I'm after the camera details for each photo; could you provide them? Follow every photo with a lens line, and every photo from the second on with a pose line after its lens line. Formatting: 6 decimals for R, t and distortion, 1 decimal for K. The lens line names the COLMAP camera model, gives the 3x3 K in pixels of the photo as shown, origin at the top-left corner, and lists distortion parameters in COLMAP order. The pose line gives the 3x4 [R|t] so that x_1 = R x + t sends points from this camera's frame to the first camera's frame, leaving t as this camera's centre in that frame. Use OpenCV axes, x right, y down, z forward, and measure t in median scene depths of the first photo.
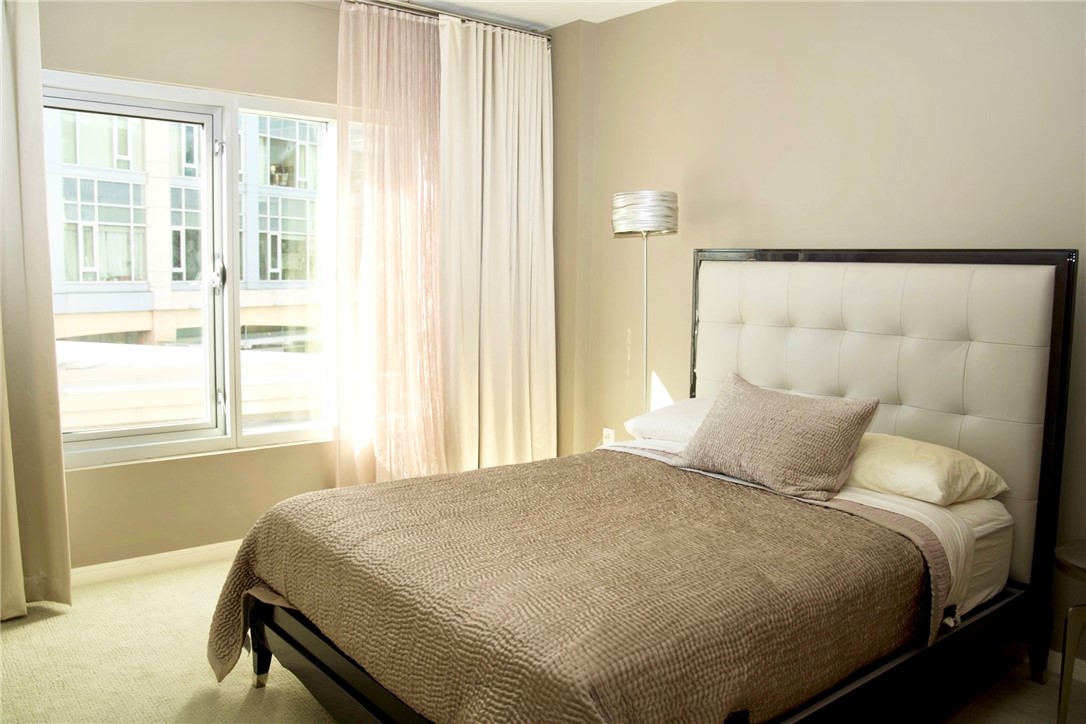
lens RADIAL K [[870.3, 0, 542.3], [0, 870.3, 342.8], [0, 0, 1]] dist [-0.072284, 0.002141]
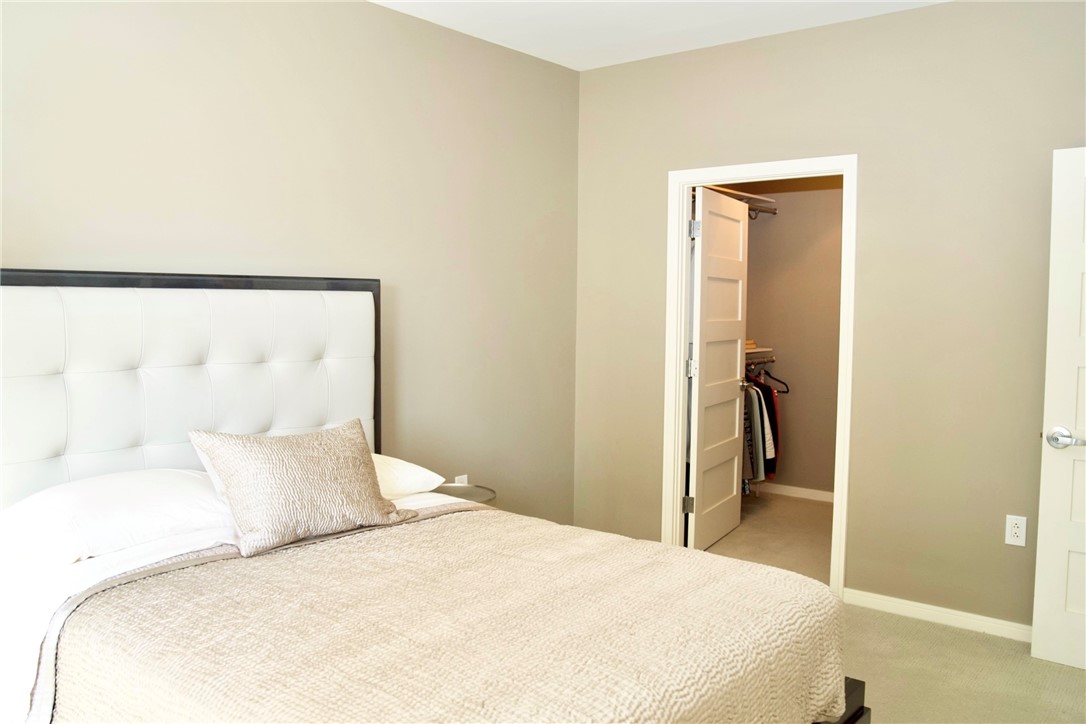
lens RADIAL K [[870.3, 0, 542.3], [0, 870.3, 342.8], [0, 0, 1]] dist [-0.072284, 0.002141]
pose [[-0.178025, -0.065521, 0.981842, -0.724744], [0.073297, 0.994126, 0.079631, -0.100445], [-0.981292, 0.086142, -0.172177, 0.988355]]
